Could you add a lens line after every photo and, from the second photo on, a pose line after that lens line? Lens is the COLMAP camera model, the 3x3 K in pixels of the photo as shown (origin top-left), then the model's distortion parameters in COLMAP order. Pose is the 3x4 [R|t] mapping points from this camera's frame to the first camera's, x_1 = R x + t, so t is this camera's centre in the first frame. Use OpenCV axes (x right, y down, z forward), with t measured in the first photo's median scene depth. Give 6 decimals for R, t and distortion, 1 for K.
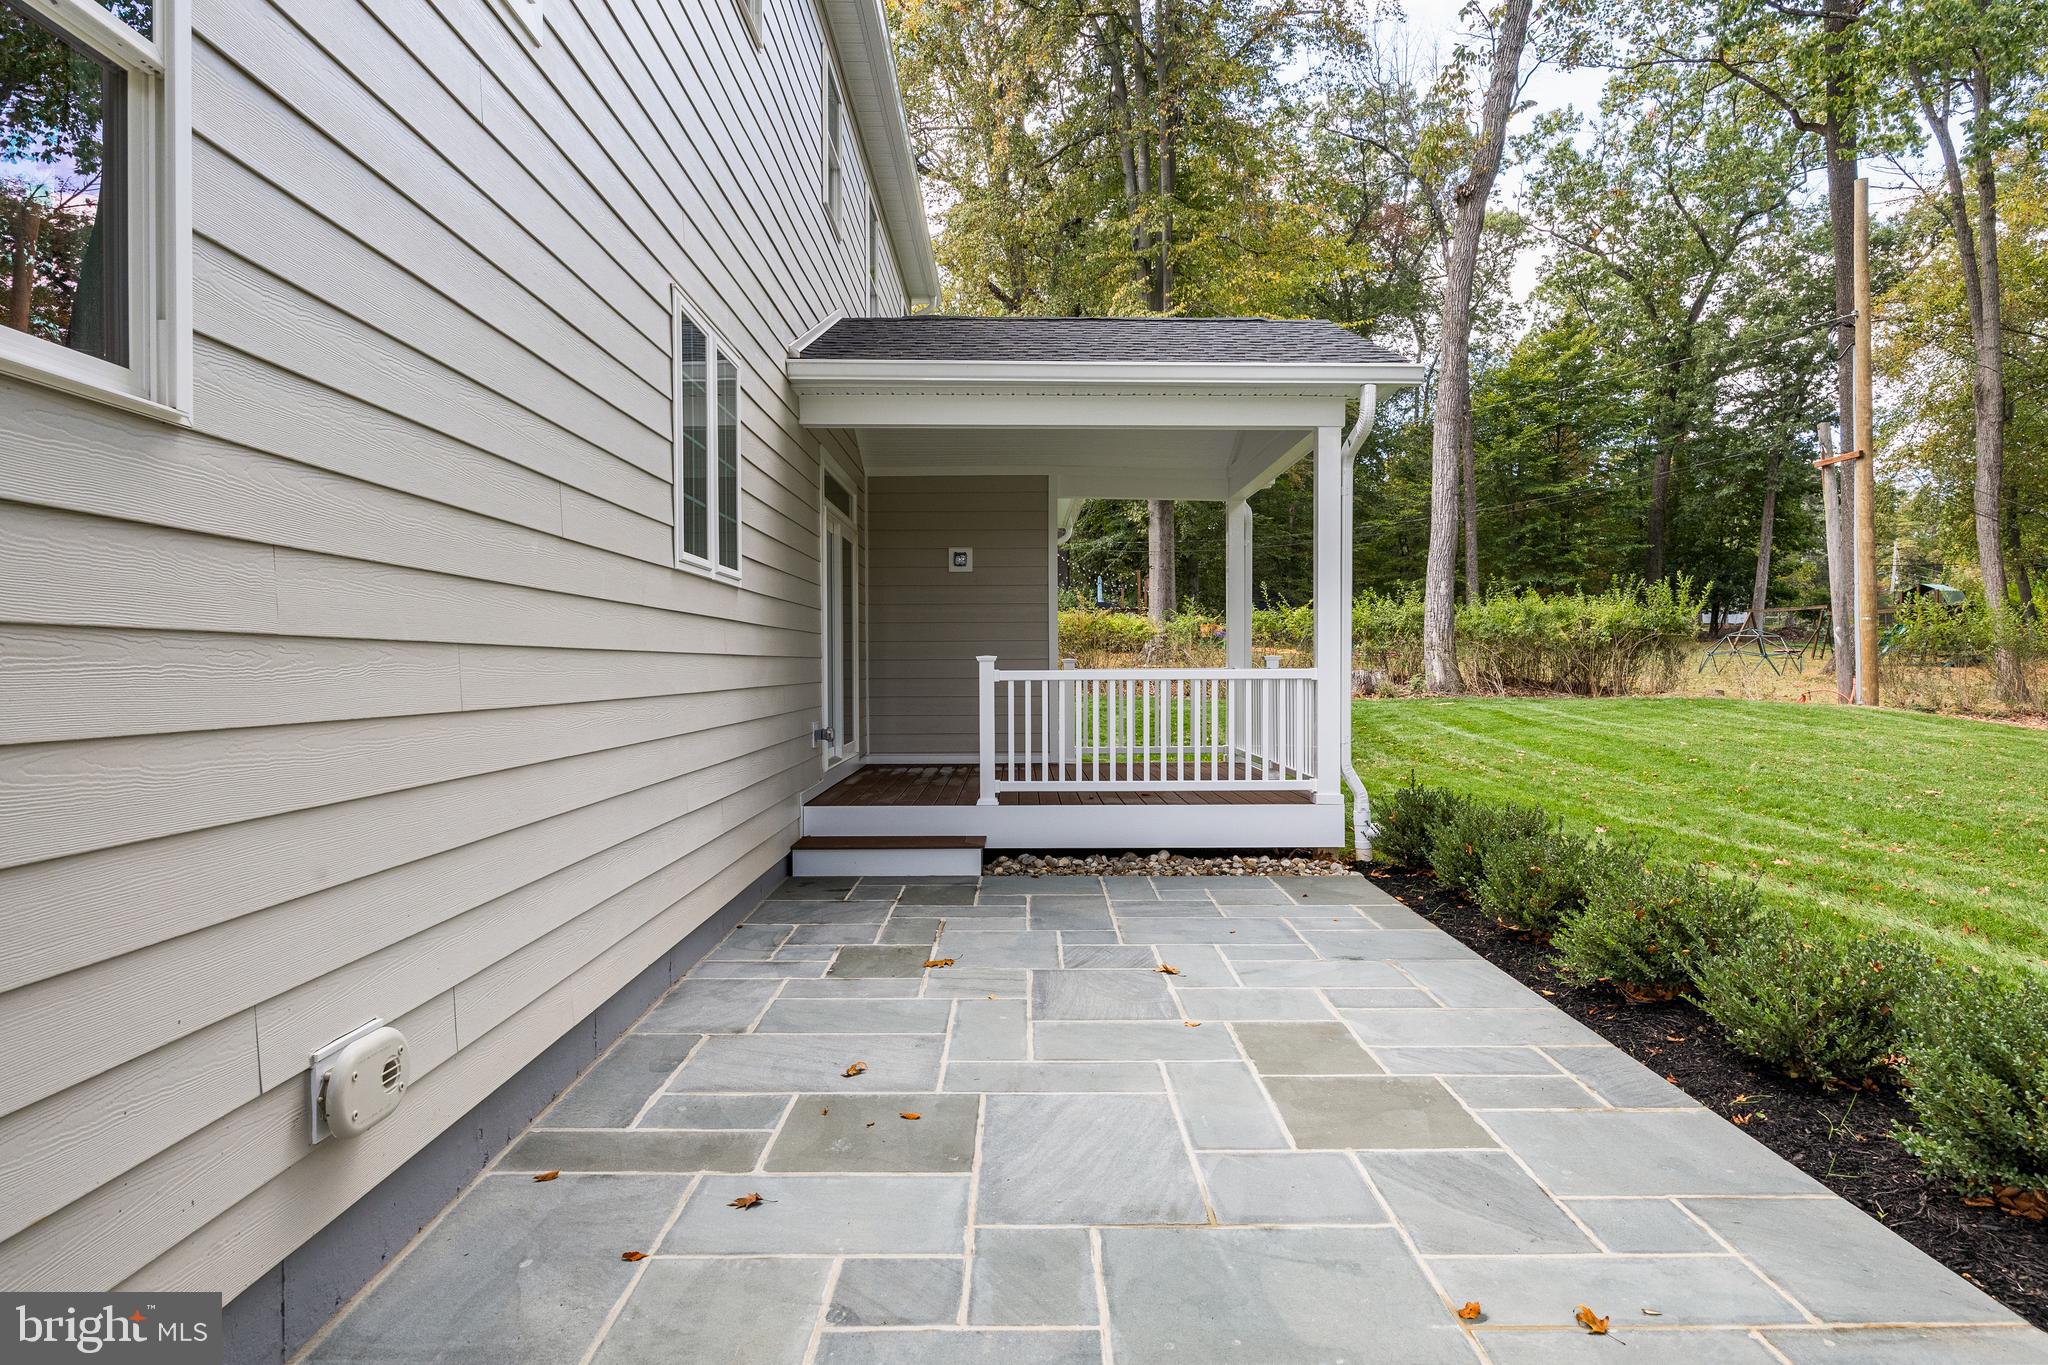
lens RADIAL K [[1232.2, 0, 1023.4], [0, 1232.2, 679.0], [0, 0, 1]] dist [0.001529, -0.000123]
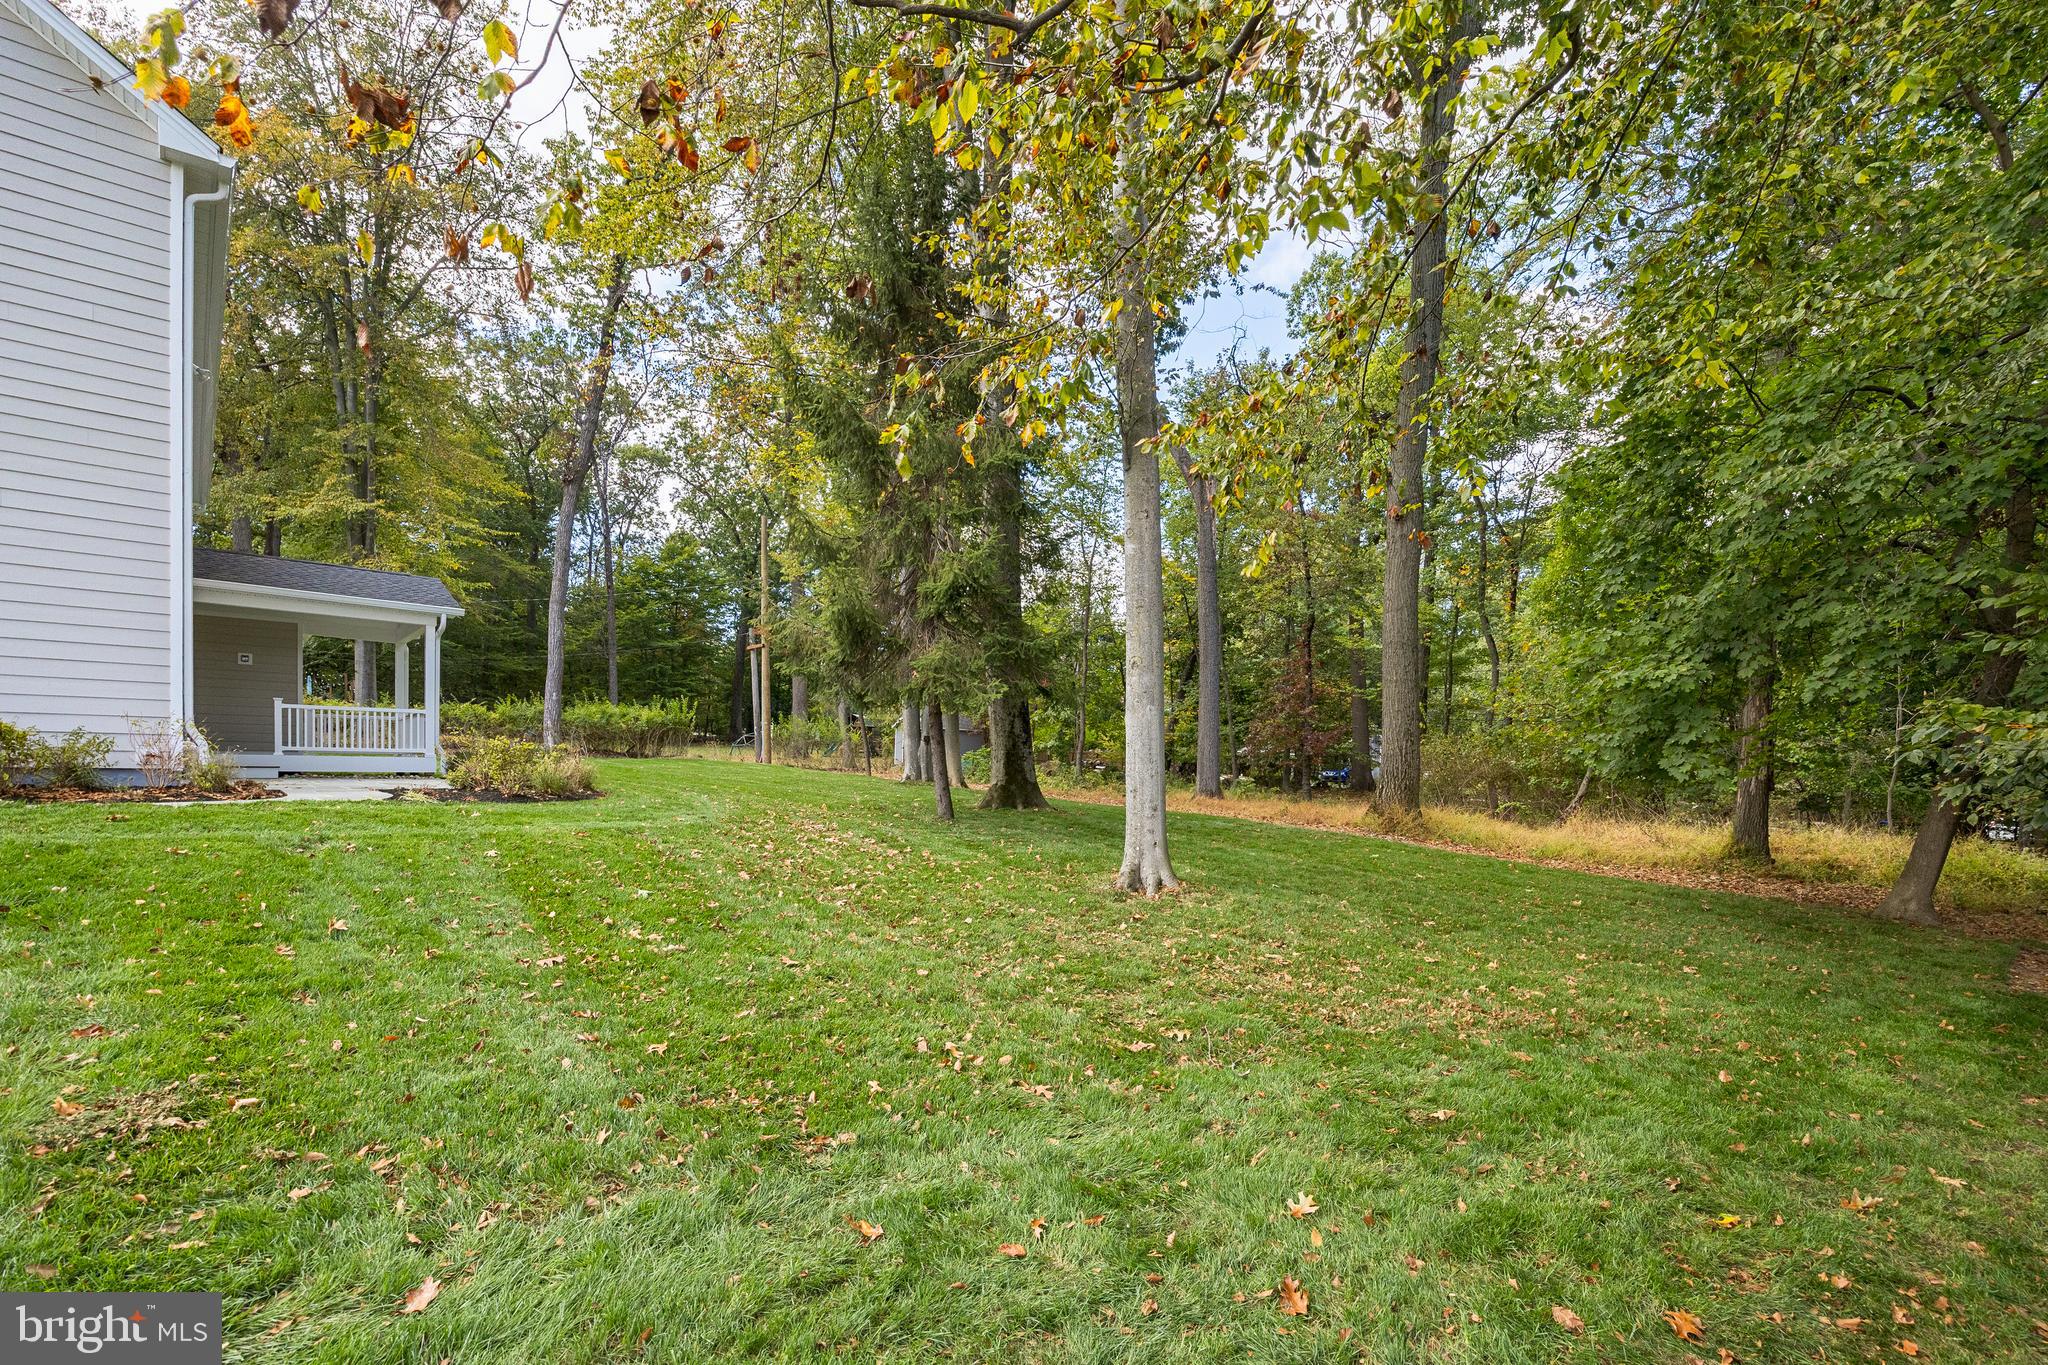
lens RADIAL K [[954.5, 0, 1025.9], [0, 954.5, 778.6], [0, 0, 1]] dist [0.001659, 0.000384]
pose [[0.755306, 0.005636, 0.655348, -0.042818], [-0.004041, 0.999984, -0.003942, 0.041376], [-0.655360, 0.000329, 0.755317, -0.421291]]
